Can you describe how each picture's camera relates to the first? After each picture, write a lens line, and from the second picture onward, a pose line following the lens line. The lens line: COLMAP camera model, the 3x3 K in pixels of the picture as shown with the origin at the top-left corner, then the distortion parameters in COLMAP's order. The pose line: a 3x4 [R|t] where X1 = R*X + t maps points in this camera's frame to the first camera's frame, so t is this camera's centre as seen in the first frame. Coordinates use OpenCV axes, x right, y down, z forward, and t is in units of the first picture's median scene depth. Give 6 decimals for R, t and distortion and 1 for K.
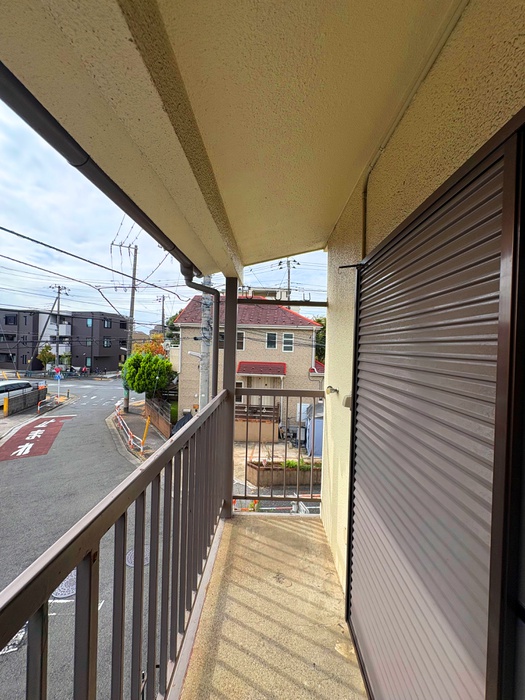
lens RADIAL K [[277.7, 0, 262.5], [0, 277.7, 350.0], [0, 0, 1]] dist [-0.000313, 0.000270]
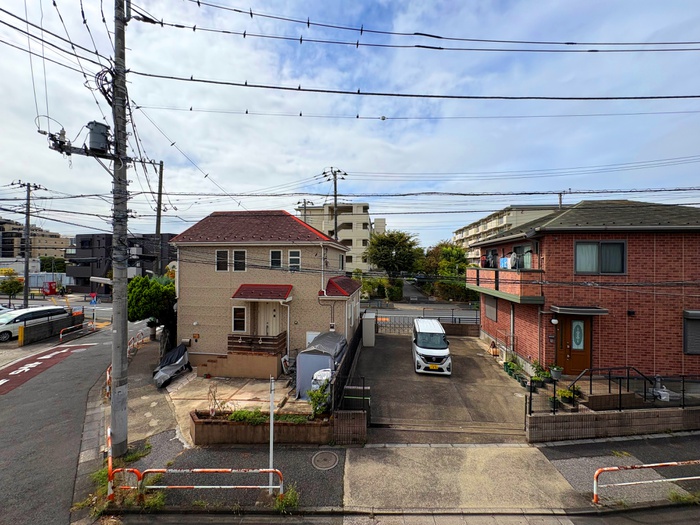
lens RADIAL K [[277.7, 0, 355.9], [0, 277.7, 261.6], [0, 0, 1]] dist [-0.000313, 0.000270]
pose [[0.997500, -0.023543, -0.066635, 0.338761], [0.022168, 0.999527, -0.021295, -0.003373], [0.067105, 0.019764, 0.997550, 0.150972]]
